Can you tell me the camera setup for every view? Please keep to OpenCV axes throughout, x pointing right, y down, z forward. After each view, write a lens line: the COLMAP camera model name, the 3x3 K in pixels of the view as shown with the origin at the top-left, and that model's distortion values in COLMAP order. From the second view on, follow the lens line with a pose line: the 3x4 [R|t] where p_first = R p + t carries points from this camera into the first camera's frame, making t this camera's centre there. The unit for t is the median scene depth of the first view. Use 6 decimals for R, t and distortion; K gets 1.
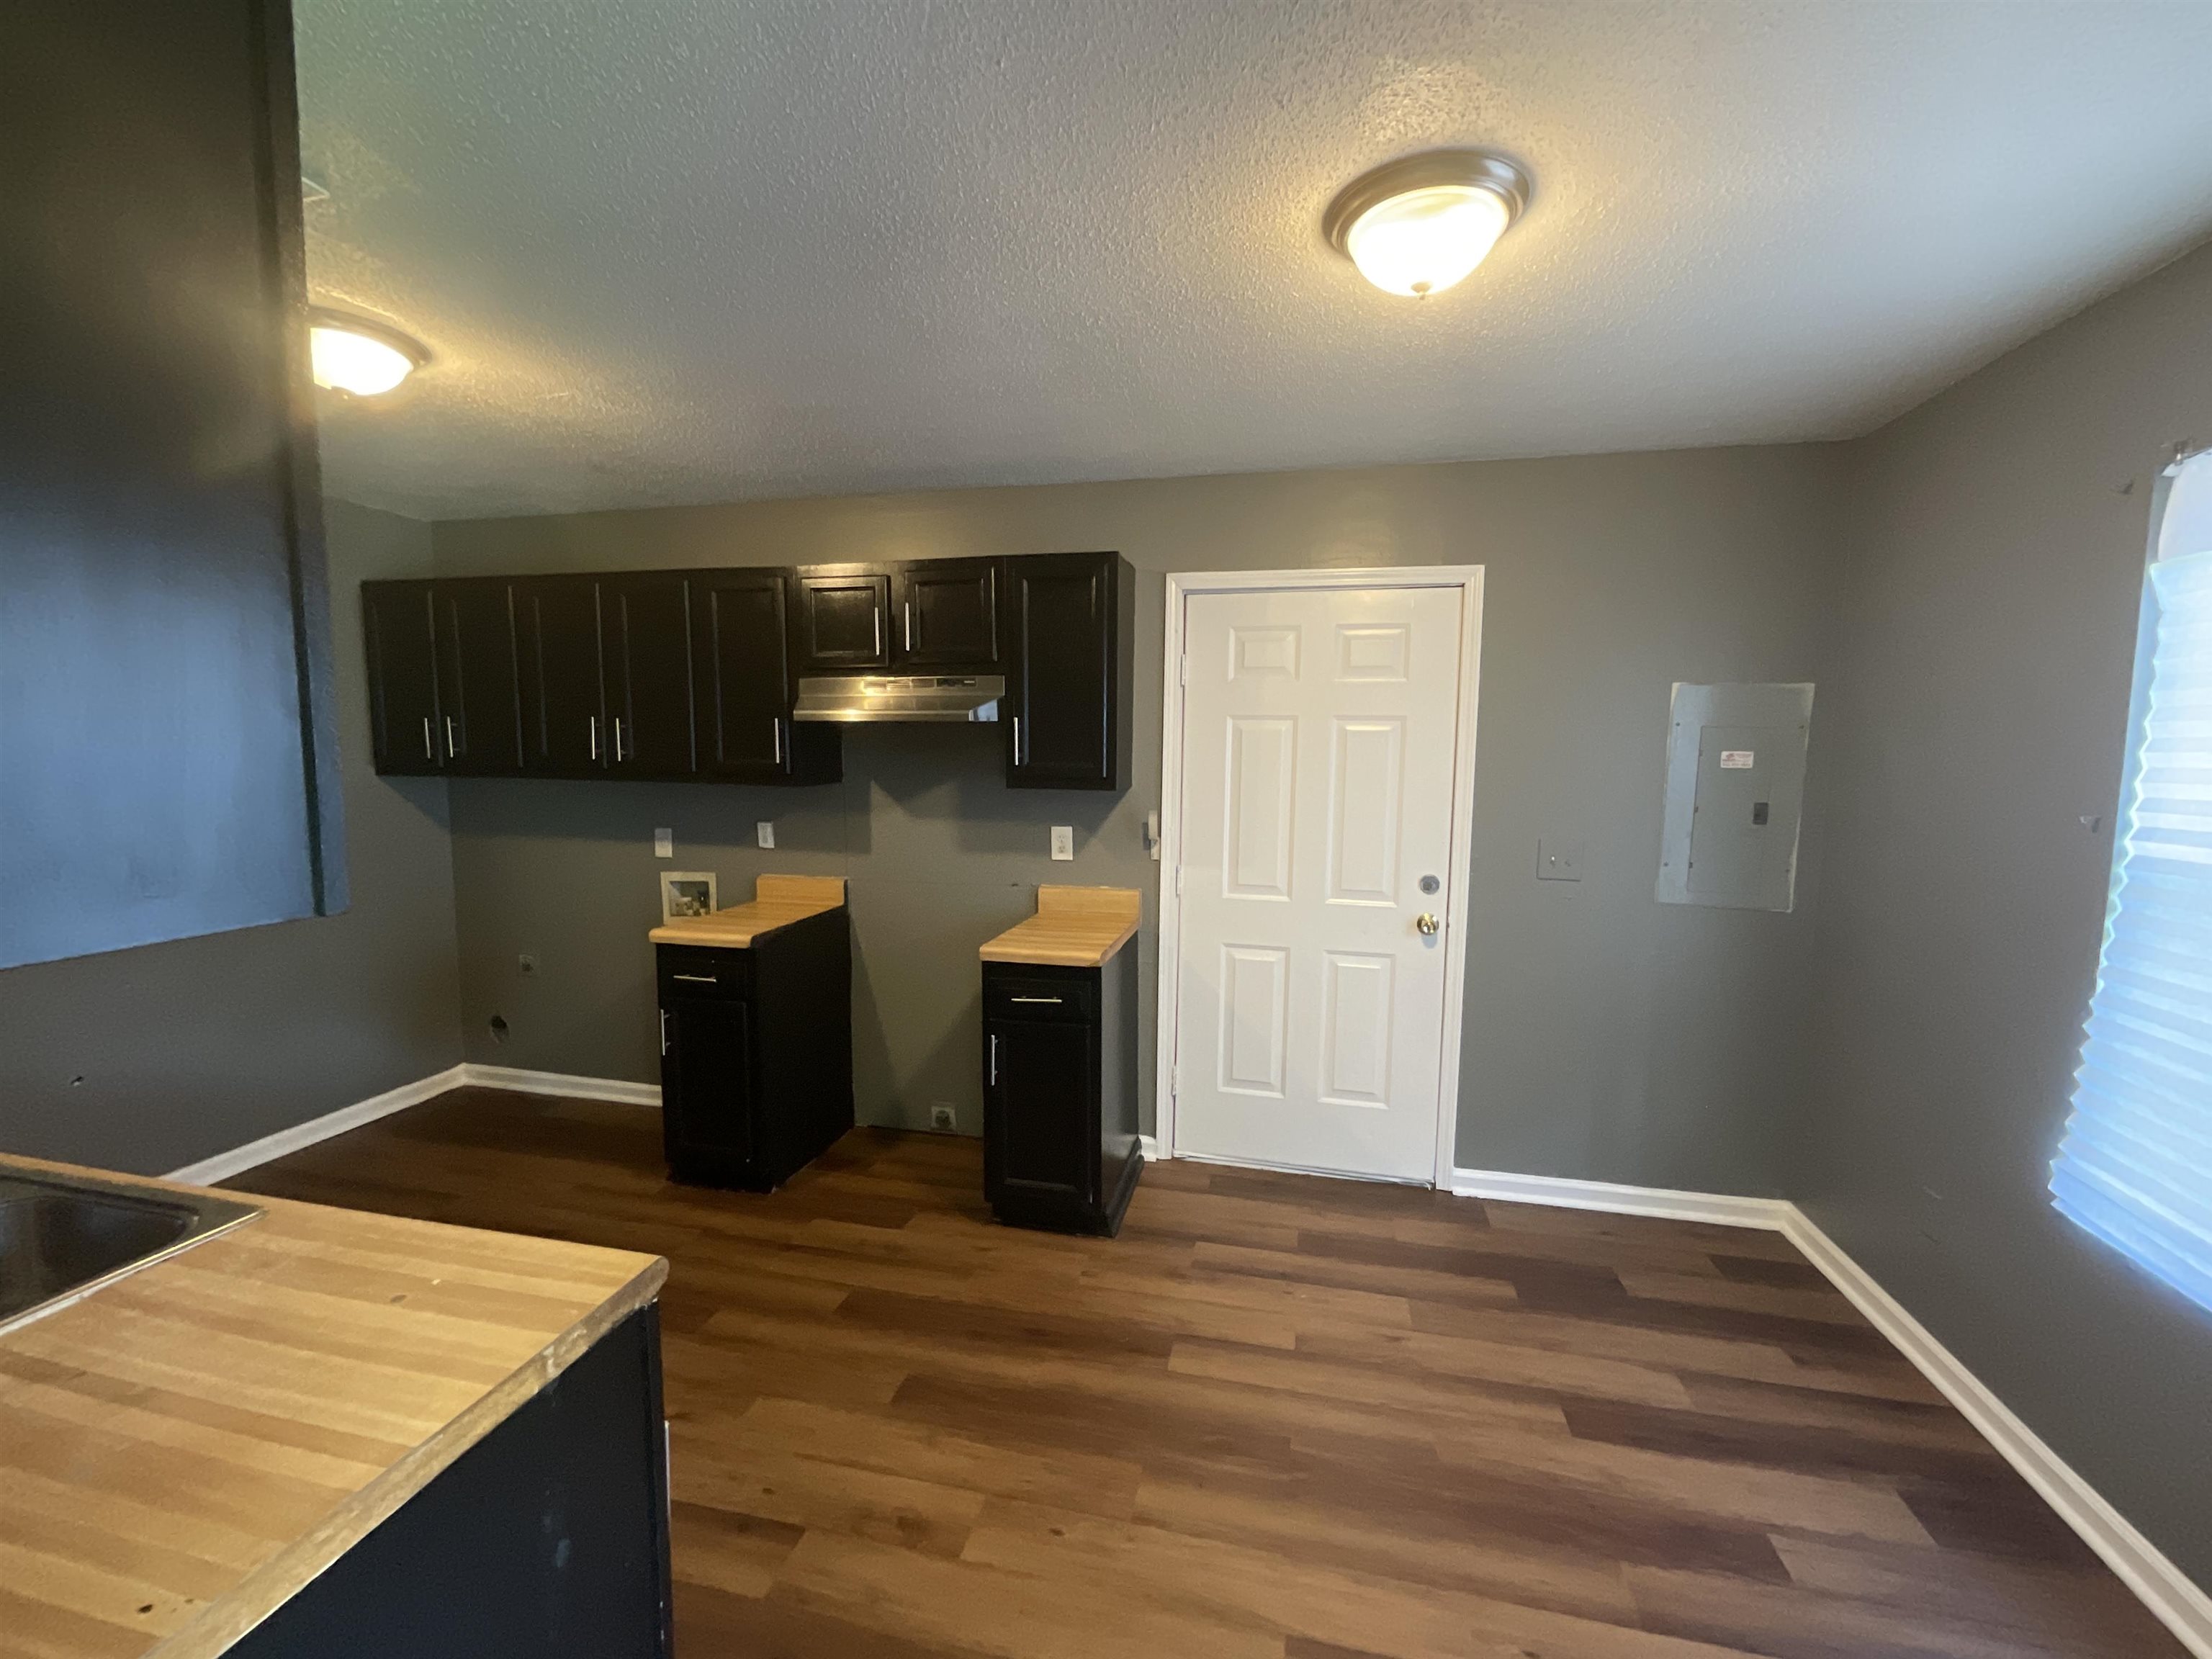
lens RADIAL K [[899.9, 0, 1106.1], [0, 899.9, 835.7], [0, 0, 1]] dist [-0.000762, 0.000040]
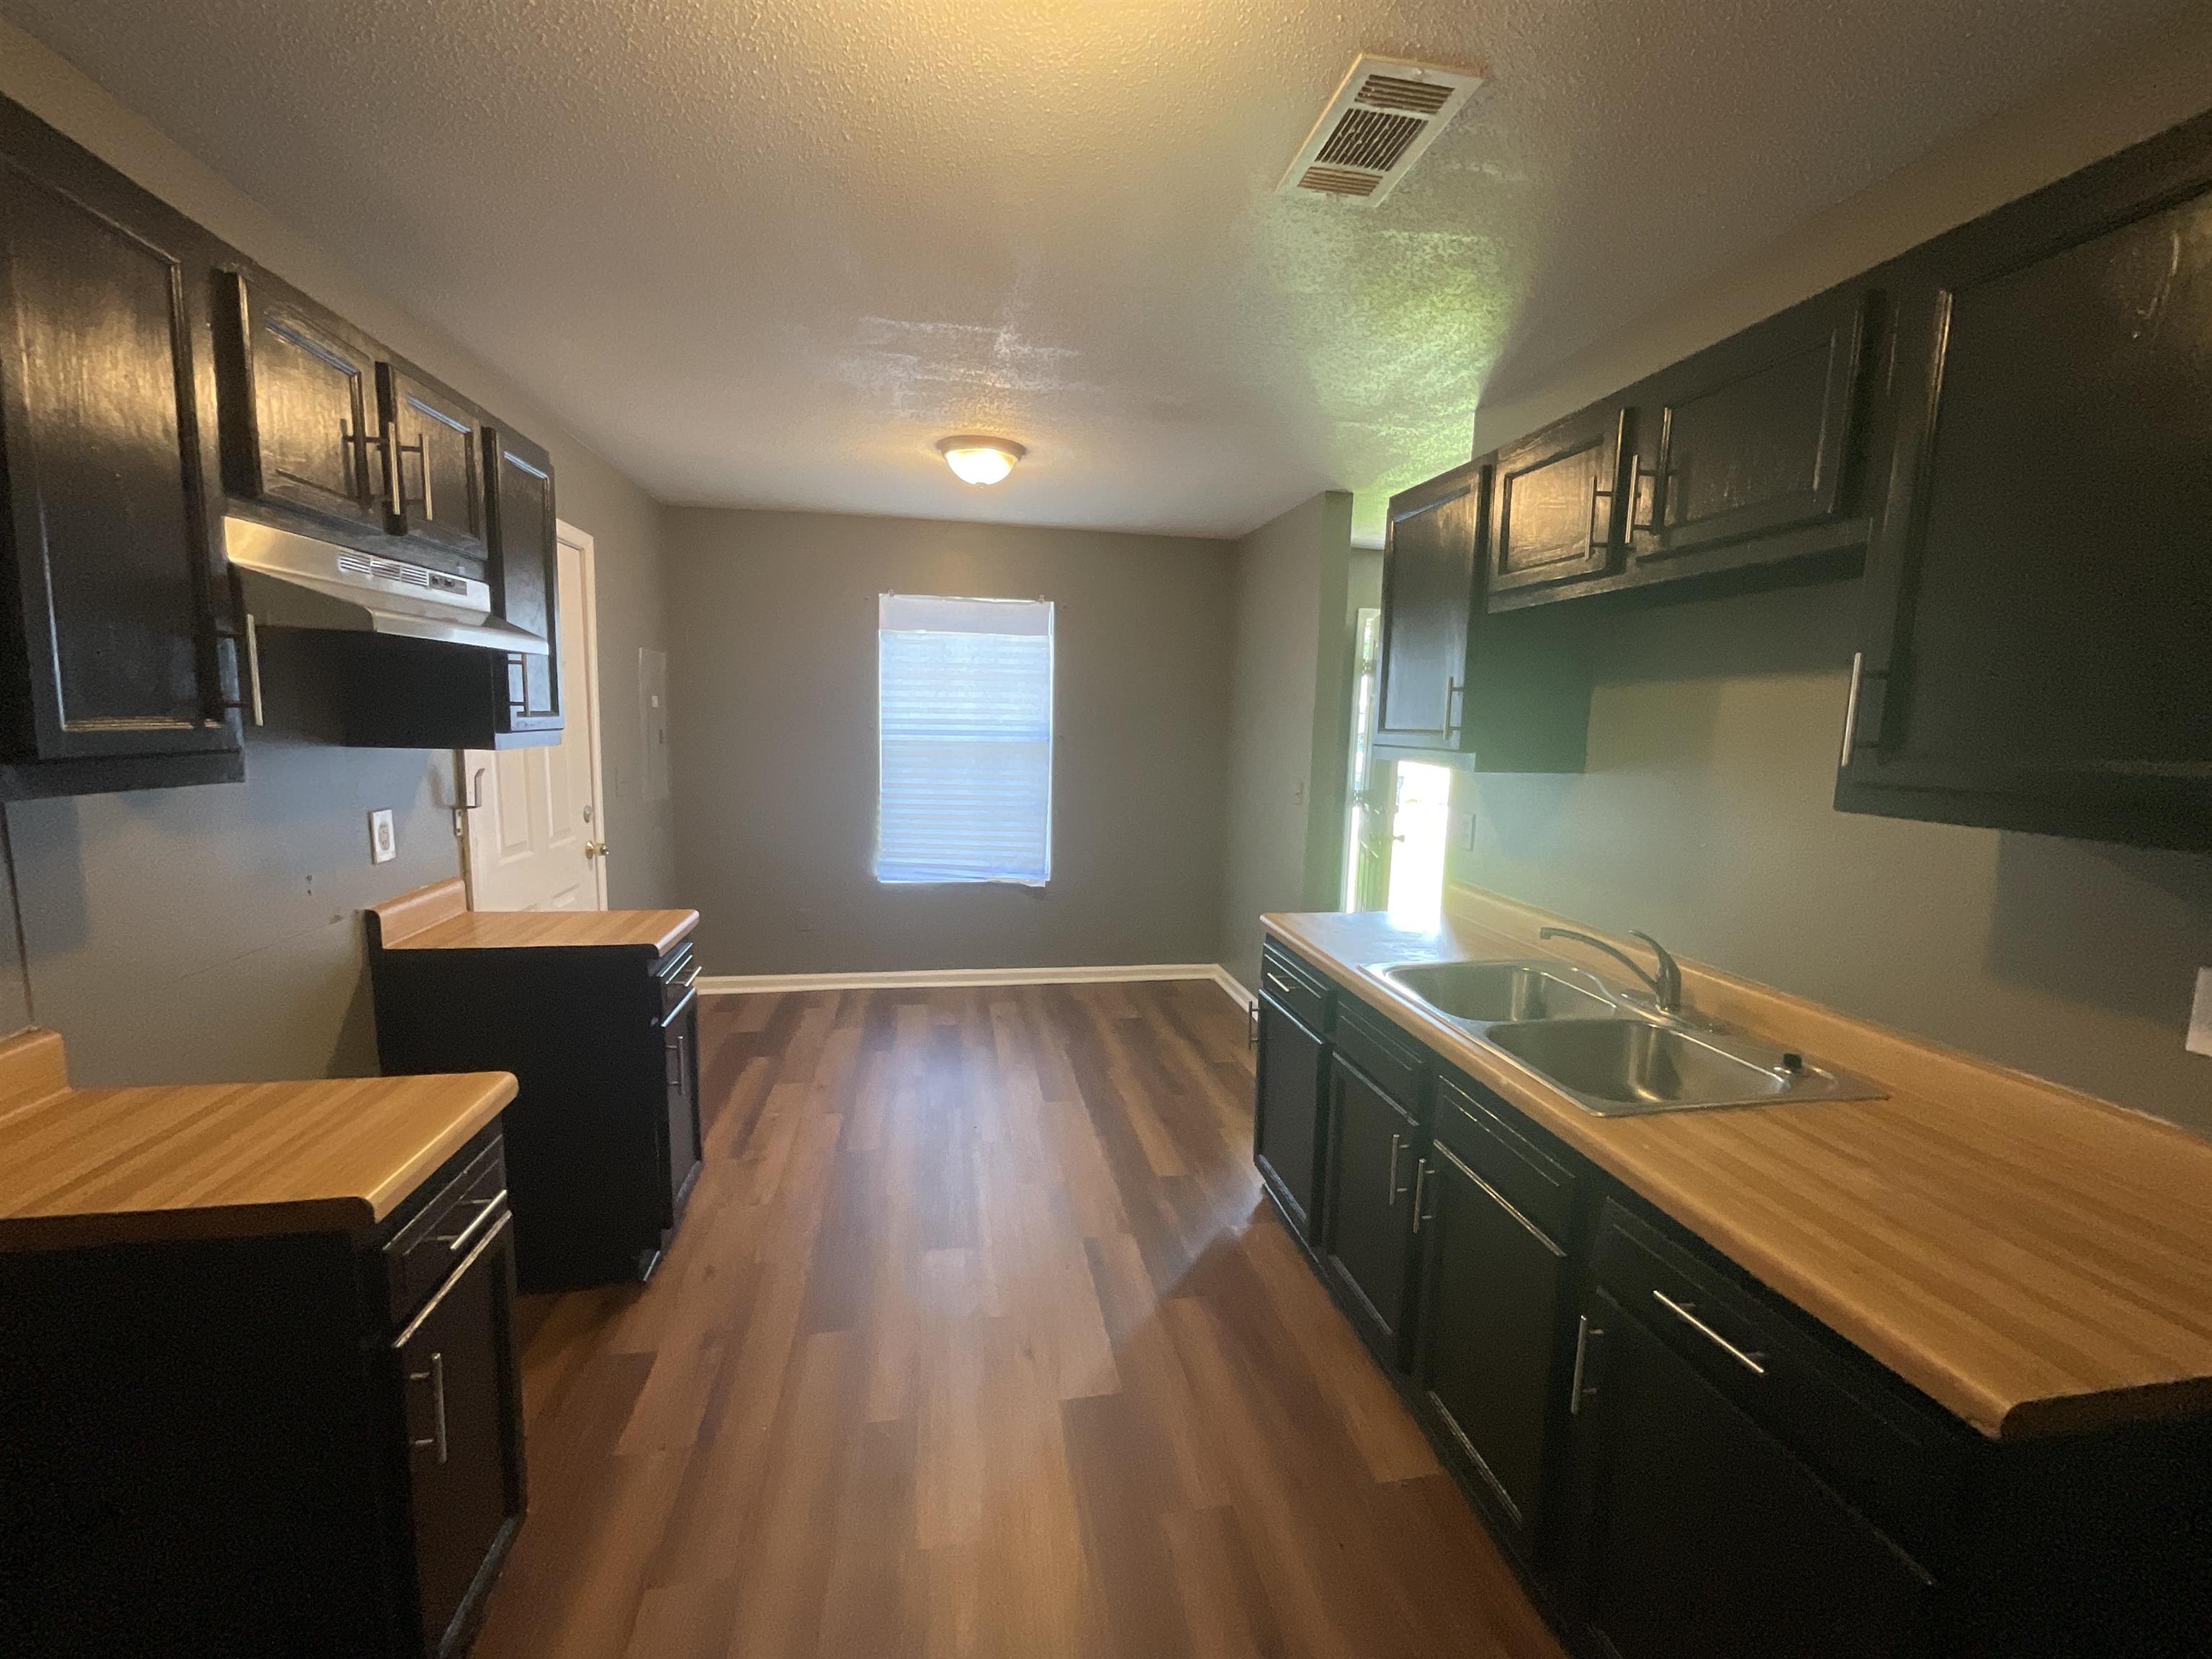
lens RADIAL K [[899.9, 0, 1106.1], [0, 899.9, 835.7], [0, 0, 1]] dist [-0.000762, 0.000040]
pose [[-0.399273, -0.137911, 0.906400, -0.904810], [0.069984, 0.981153, 0.180113, -0.076691], [-0.914157, 0.135347, -0.382096, 0.815415]]
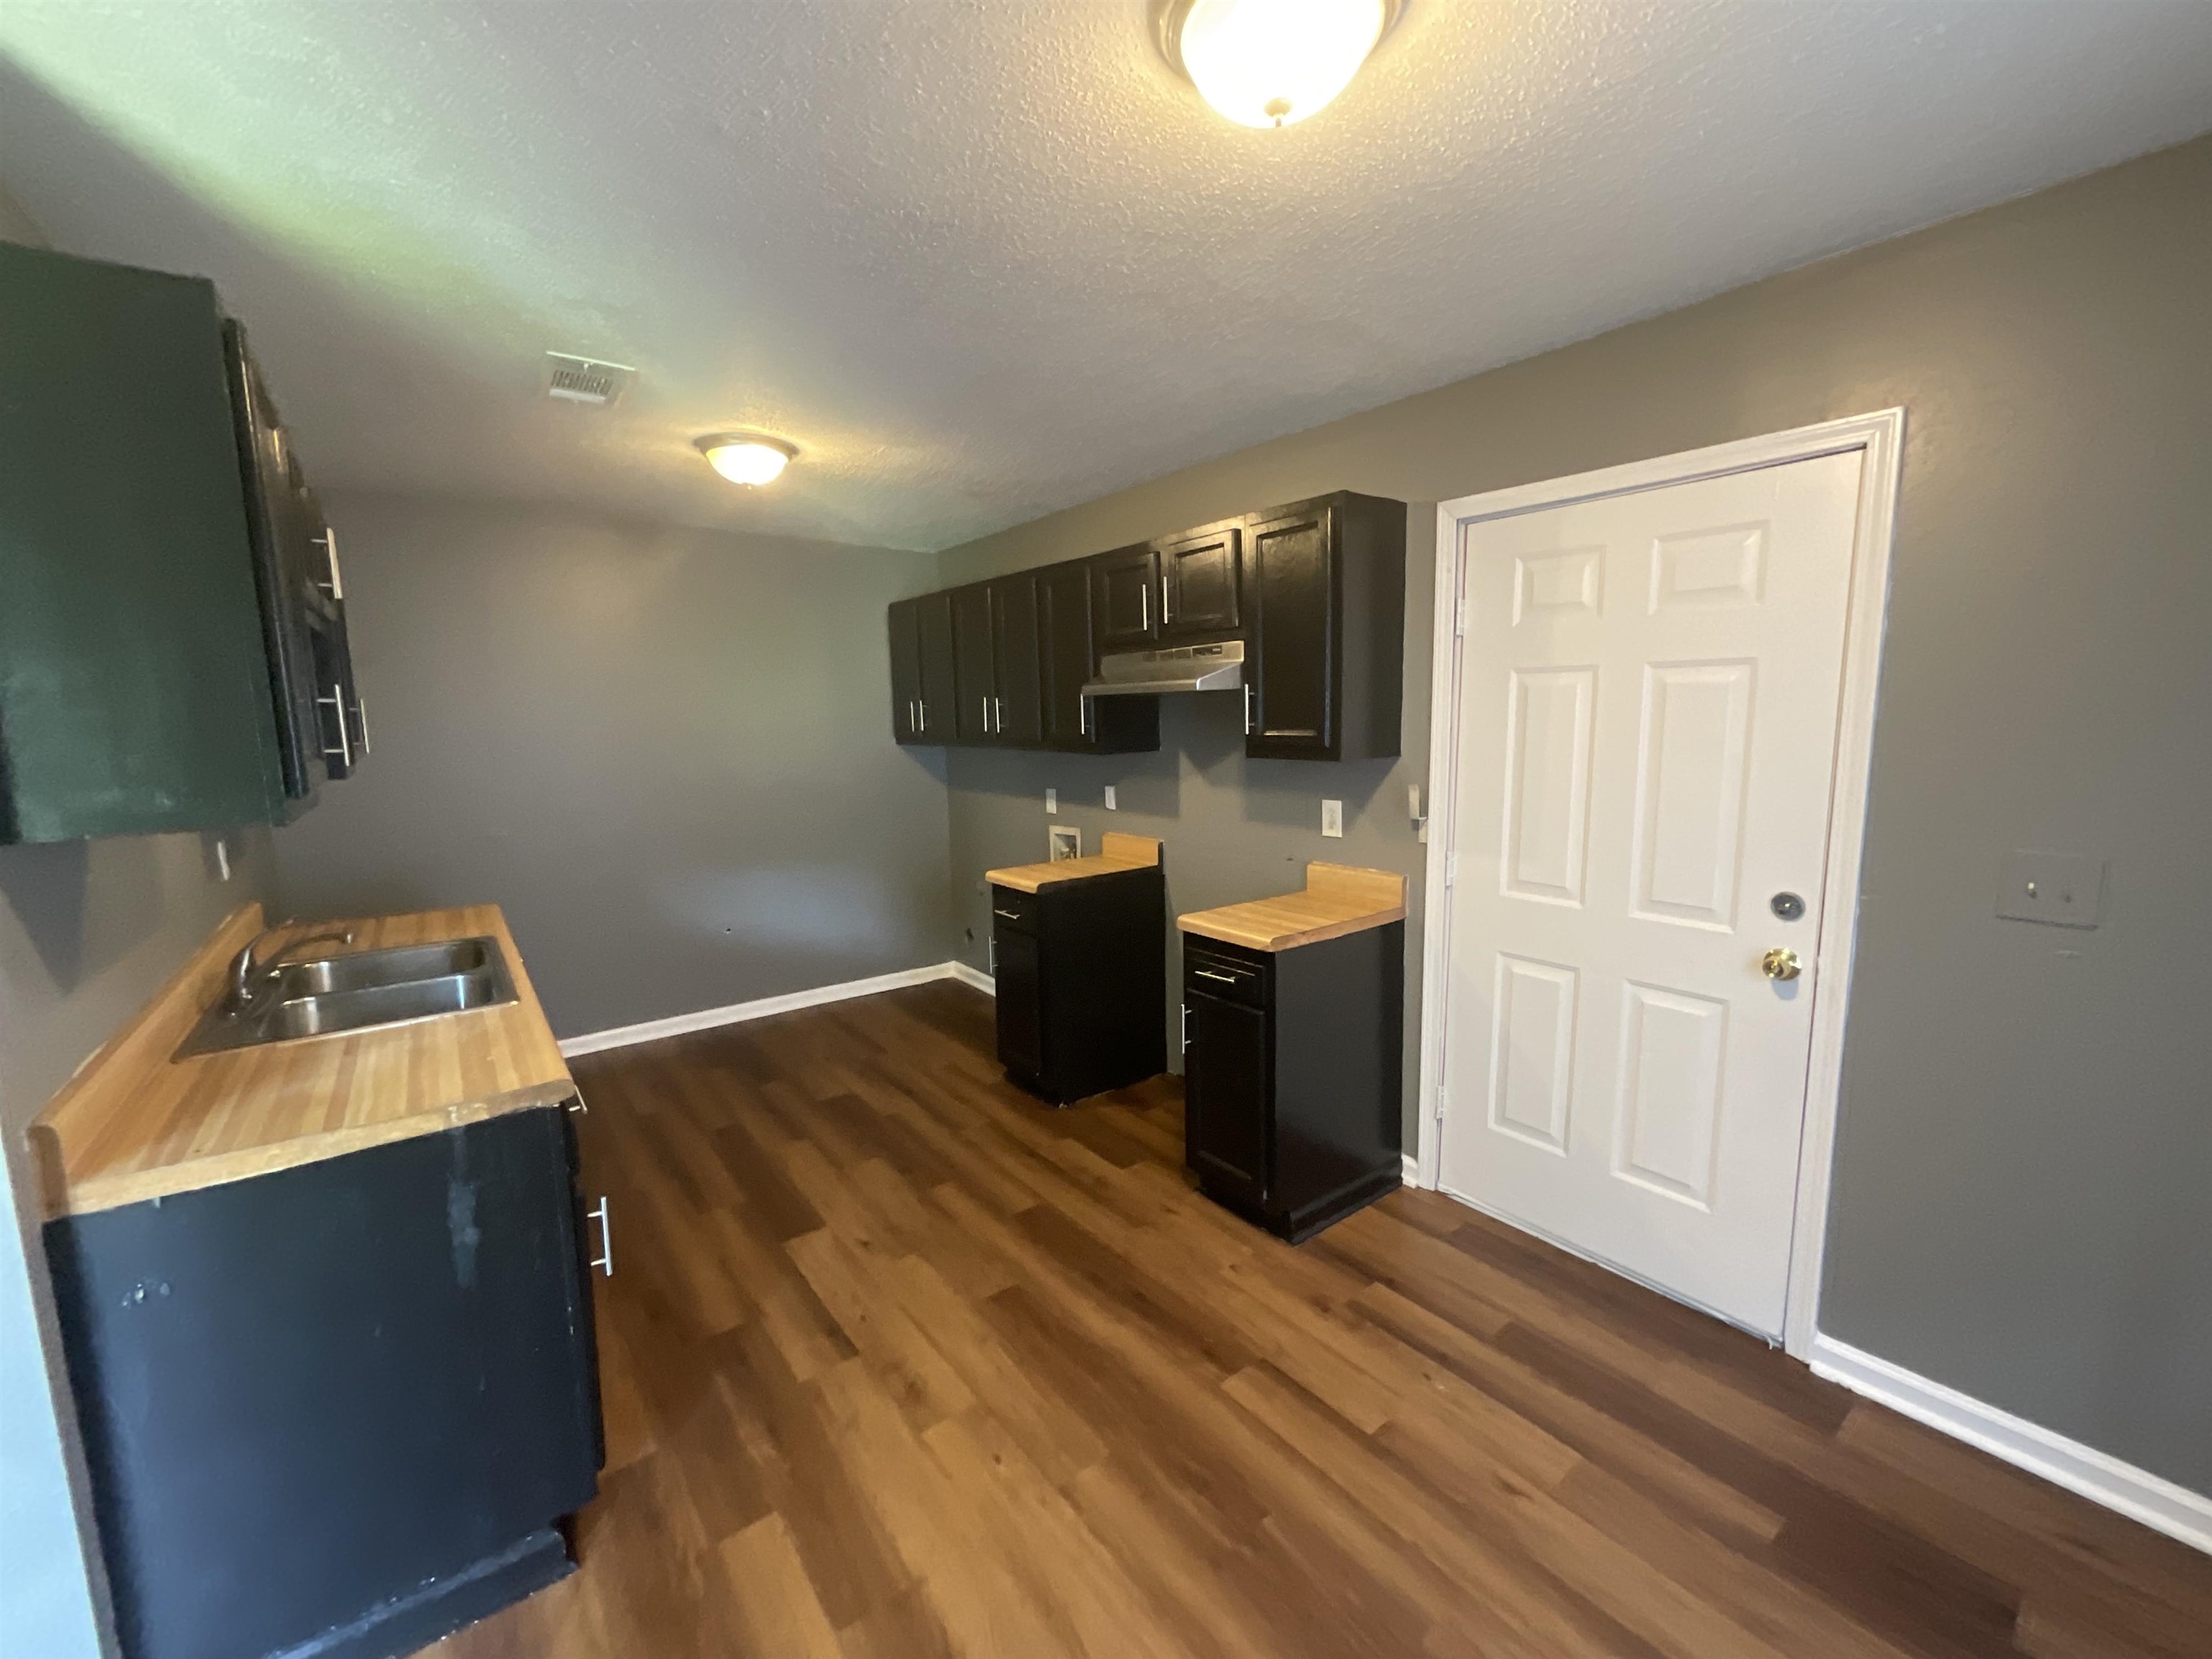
lens RADIAL K [[895.3, 0, 1102.6], [0, 895.3, 831.6], [0, 0, 1]] dist [-0.028315, 0.019687]
pose [[0.769227, 0.061213, -0.636037, 0.372927], [-0.039929, 0.998060, 0.047764, -0.012821], [0.637727, -0.011345, 0.770179, 0.156914]]
